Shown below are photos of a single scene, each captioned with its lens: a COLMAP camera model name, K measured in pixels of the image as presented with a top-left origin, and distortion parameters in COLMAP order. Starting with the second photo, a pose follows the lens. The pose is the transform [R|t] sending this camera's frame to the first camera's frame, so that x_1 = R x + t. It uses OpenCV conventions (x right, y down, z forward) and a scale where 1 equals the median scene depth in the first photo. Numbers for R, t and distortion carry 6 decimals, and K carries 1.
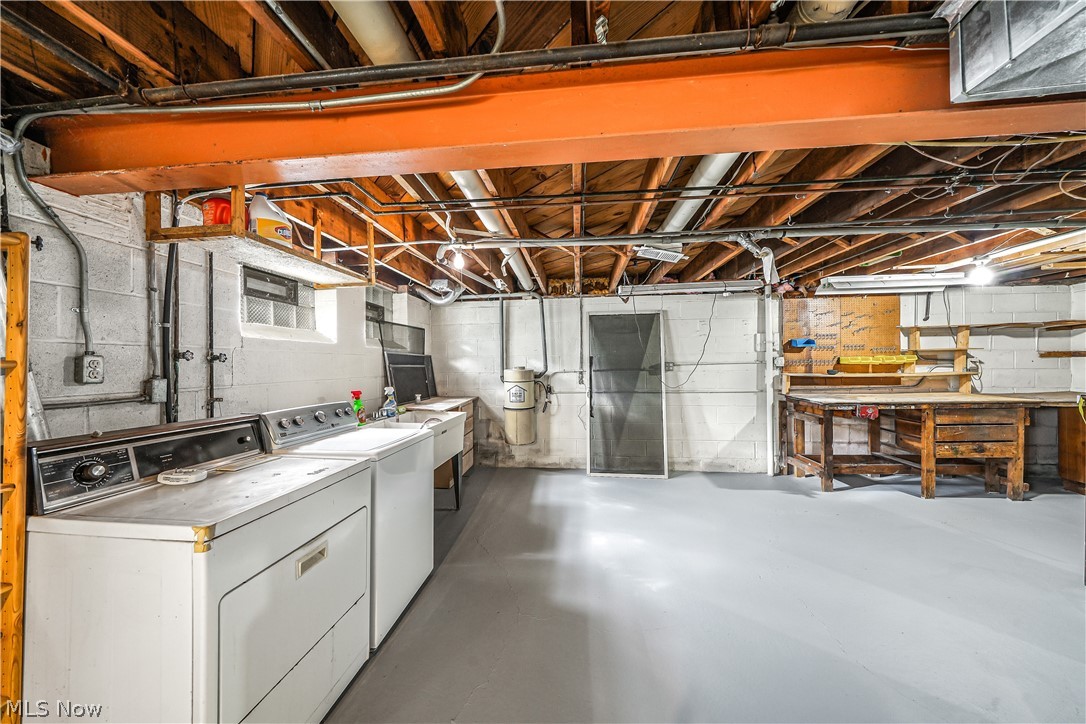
lens RADIAL K [[378.4, 0, 543.8], [0, 378.4, 368.1], [0, 0, 1]] dist [0.009850, 0.000019]
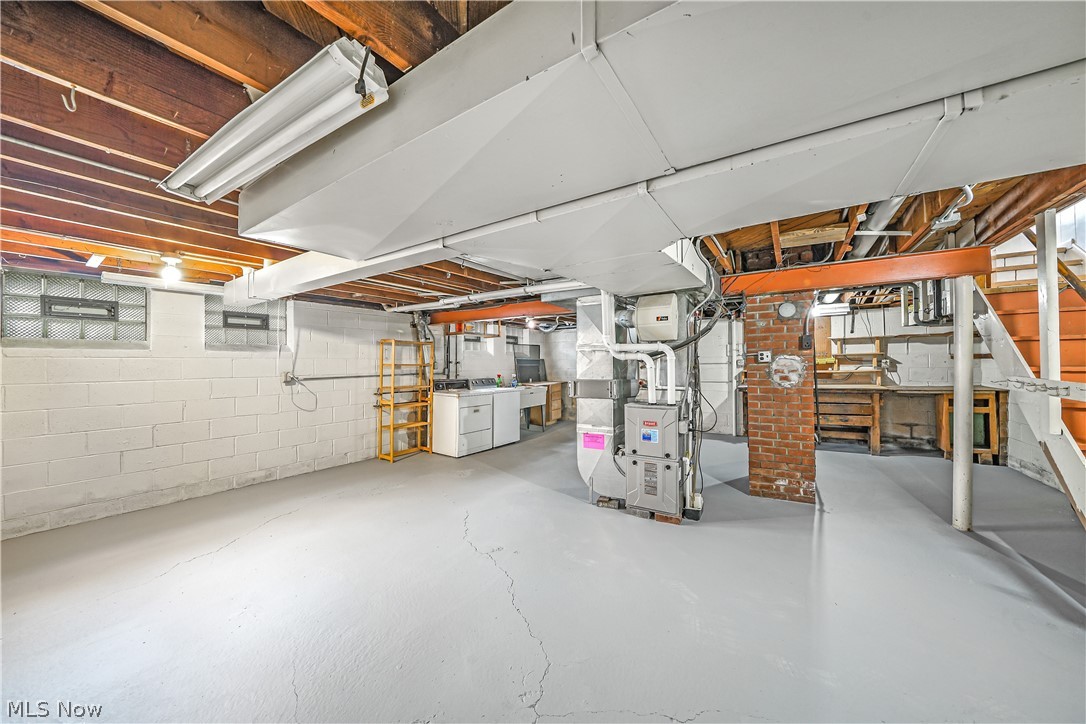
lens RADIAL K [[378.4, 0, 539.1], [0, 378.4, 363.0], [0, 0, 1]] dist [-0.019616, 0.000049]
pose [[0.888849, 0.000348, -0.458199, 0.867239], [-0.003157, 0.999981, -0.005365, -0.005001], [0.458189, 0.006215, 0.888833, -1.083344]]
